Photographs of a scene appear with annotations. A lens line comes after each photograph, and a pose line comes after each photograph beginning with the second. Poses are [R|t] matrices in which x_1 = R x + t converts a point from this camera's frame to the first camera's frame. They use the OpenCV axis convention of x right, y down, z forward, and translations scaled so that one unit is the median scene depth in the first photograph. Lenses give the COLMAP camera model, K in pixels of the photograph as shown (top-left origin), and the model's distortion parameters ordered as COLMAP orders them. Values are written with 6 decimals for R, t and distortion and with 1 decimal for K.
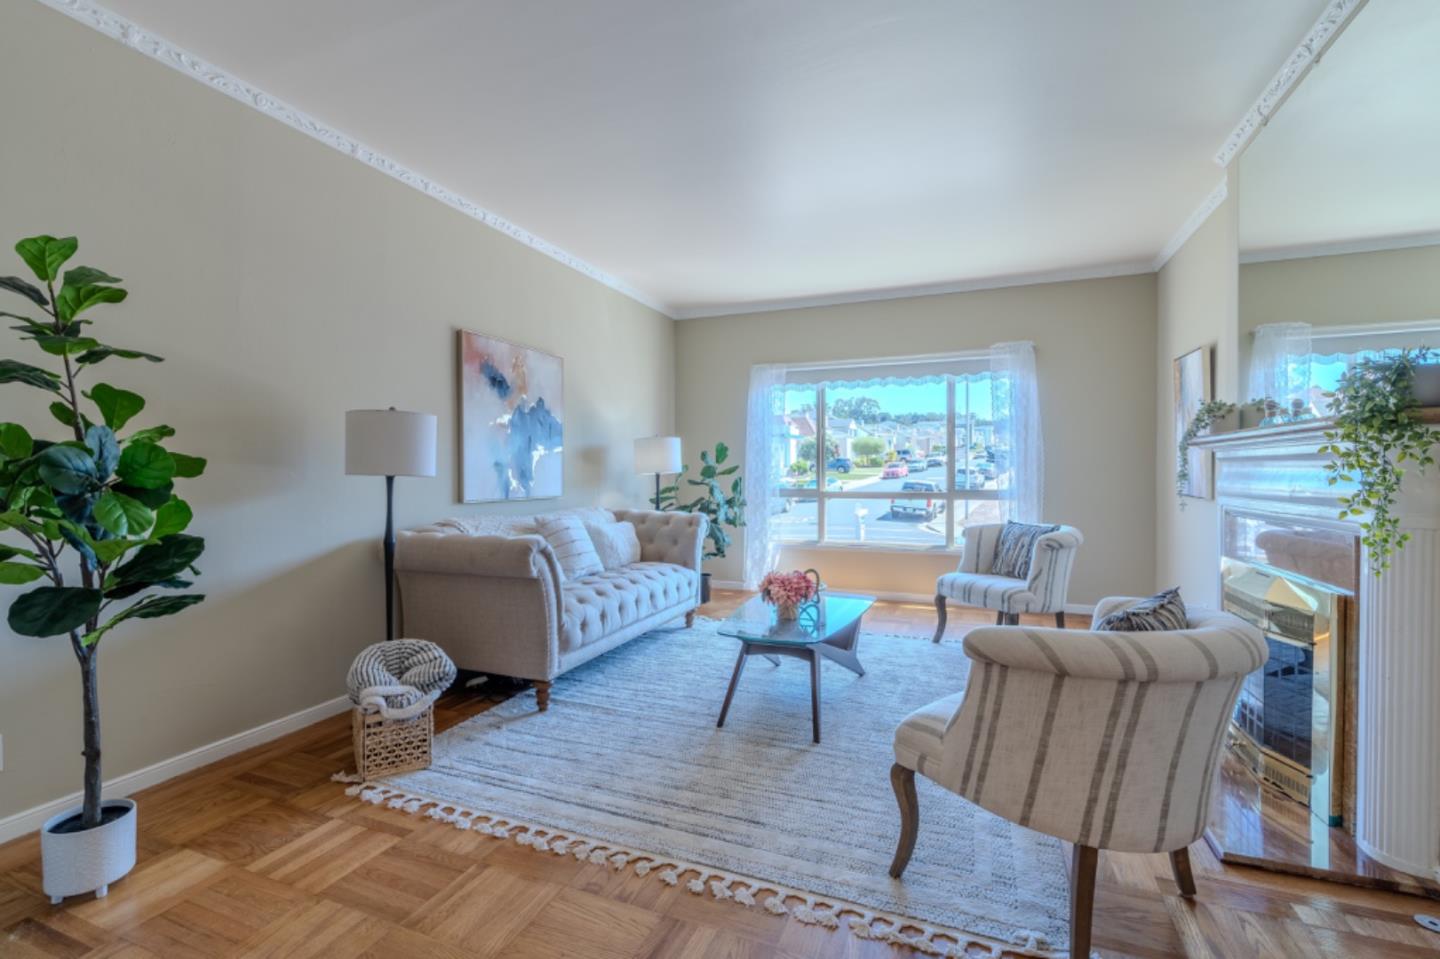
lens RADIAL K [[687.5, 0, 664.0], [0, 687.5, 475.2], [0, 0, 1]] dist [-0.036217, 0.020940]
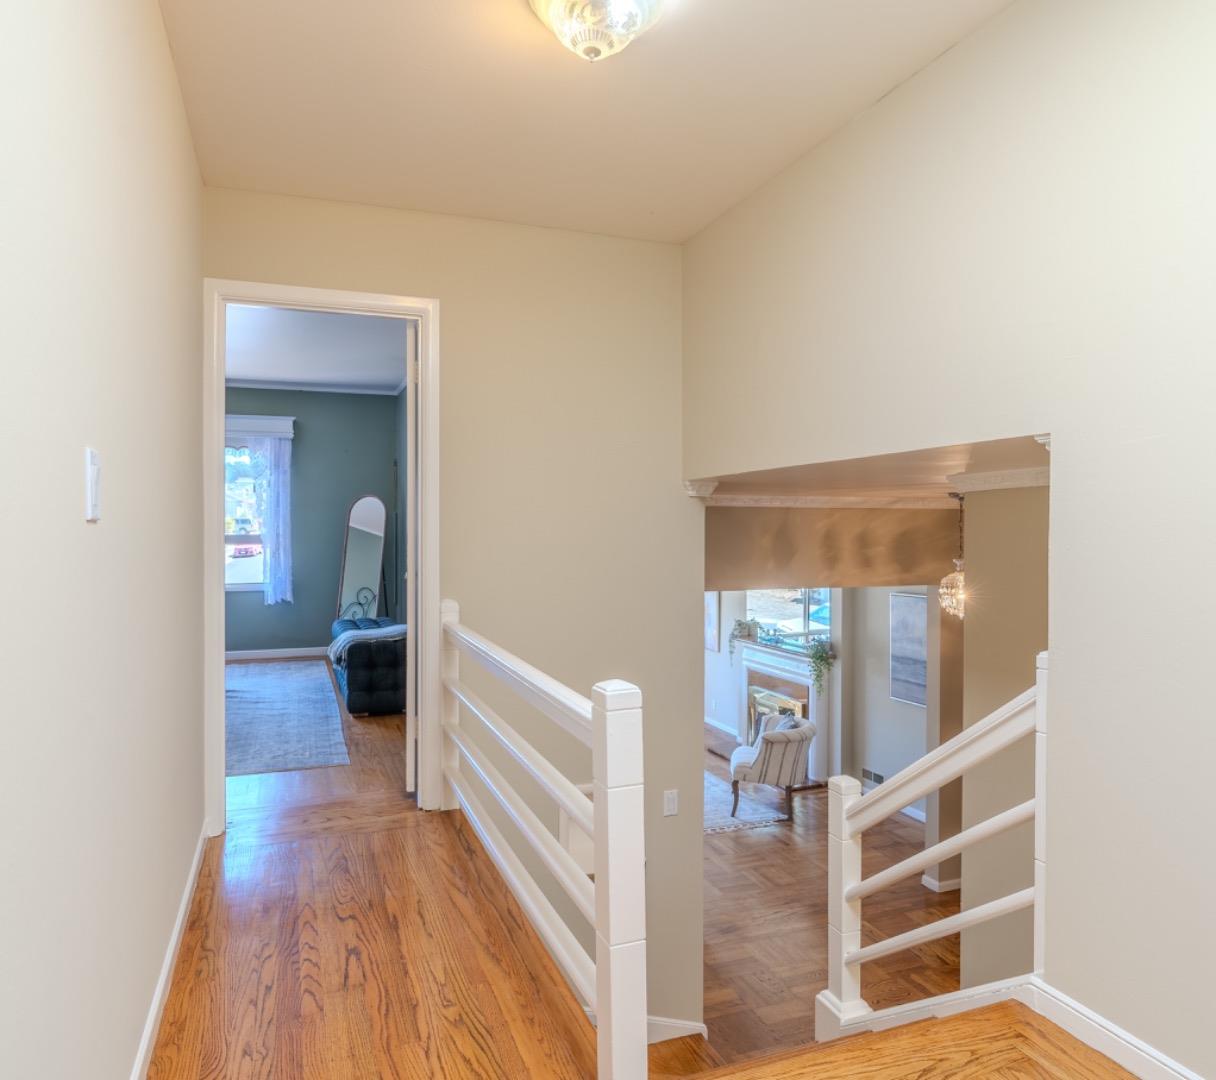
lens RADIAL K [[828.2, 0, 608.0], [0, 828.2, 540.0], [0, 0, 1]] dist [-0.000764, -0.000025]
pose [[0.708503, -0.008640, 0.705655, -0.934989], [0.008081, 0.999959, 0.004130, -0.239240], [-0.705661, 0.002776, 0.708544, -0.437536]]
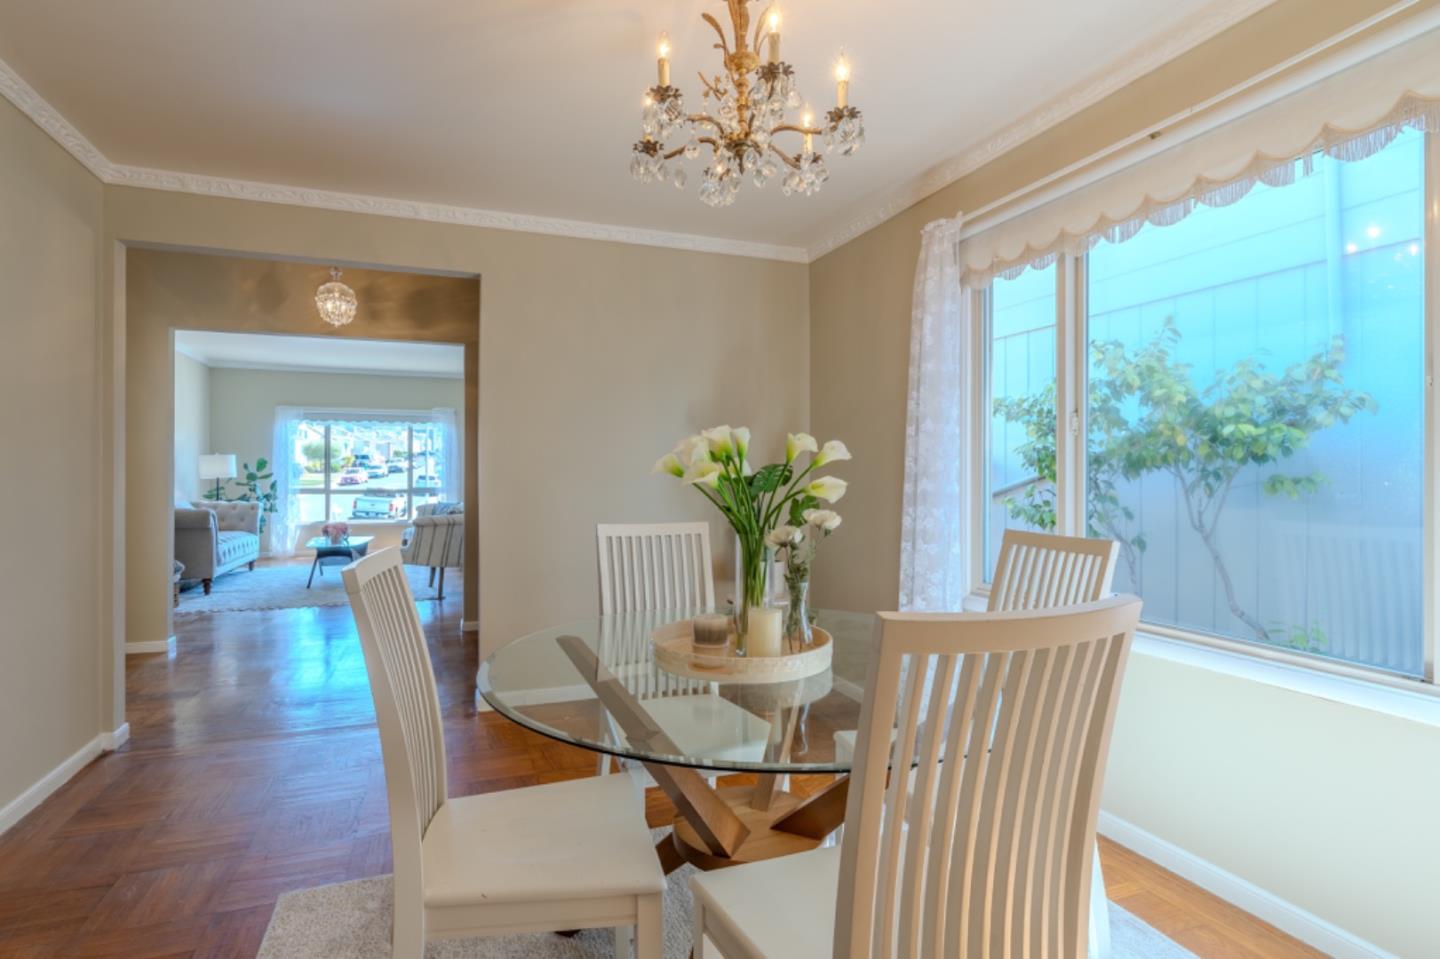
lens RADIAL K [[719.2, 0, 705.5], [0, 719.2, 476.2], [0, 0, 1]] dist [-0.002989, -0.001151]
pose [[0.707741, 0.004337, 0.706458, -0.373659], [0.000816, 0.999975, -0.006957, 0.005595], [-0.706471, 0.005500, 0.707721, -0.906752]]
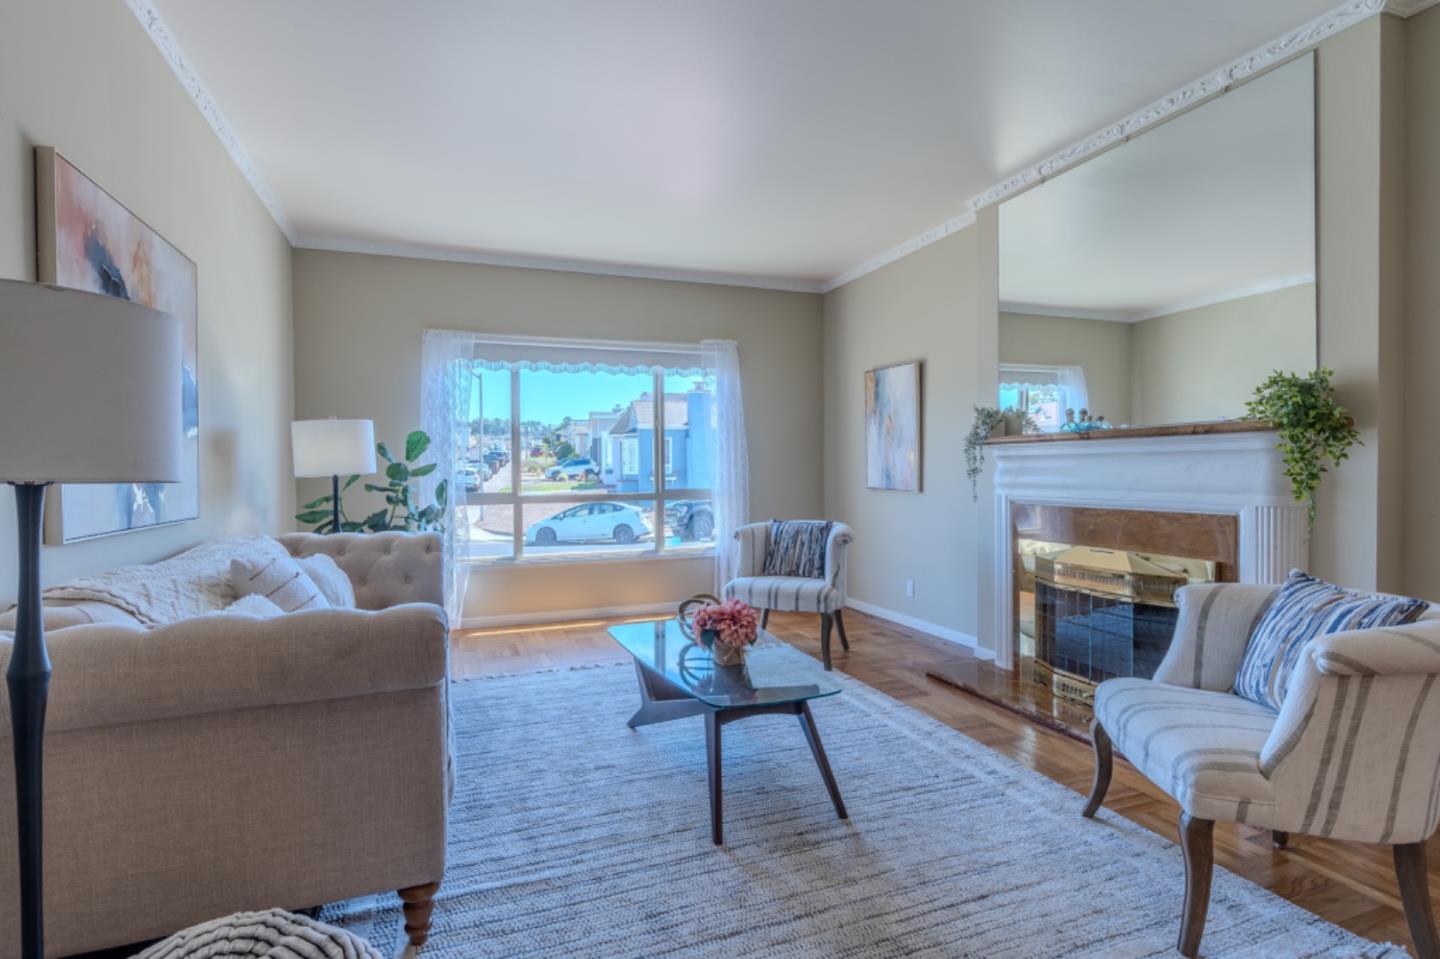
lens RADIAL K [[706.1, 0, 720.0], [0, 706.1, 479.5], [0, 0, 1]] dist [-0.010749, 0.000169]
pose [[0.705385, -0.013344, 0.708699, -0.225461], [0.010536, 0.999910, 0.008340, -0.000096], [-0.708746, 0.001585, 0.705462, 0.277241]]
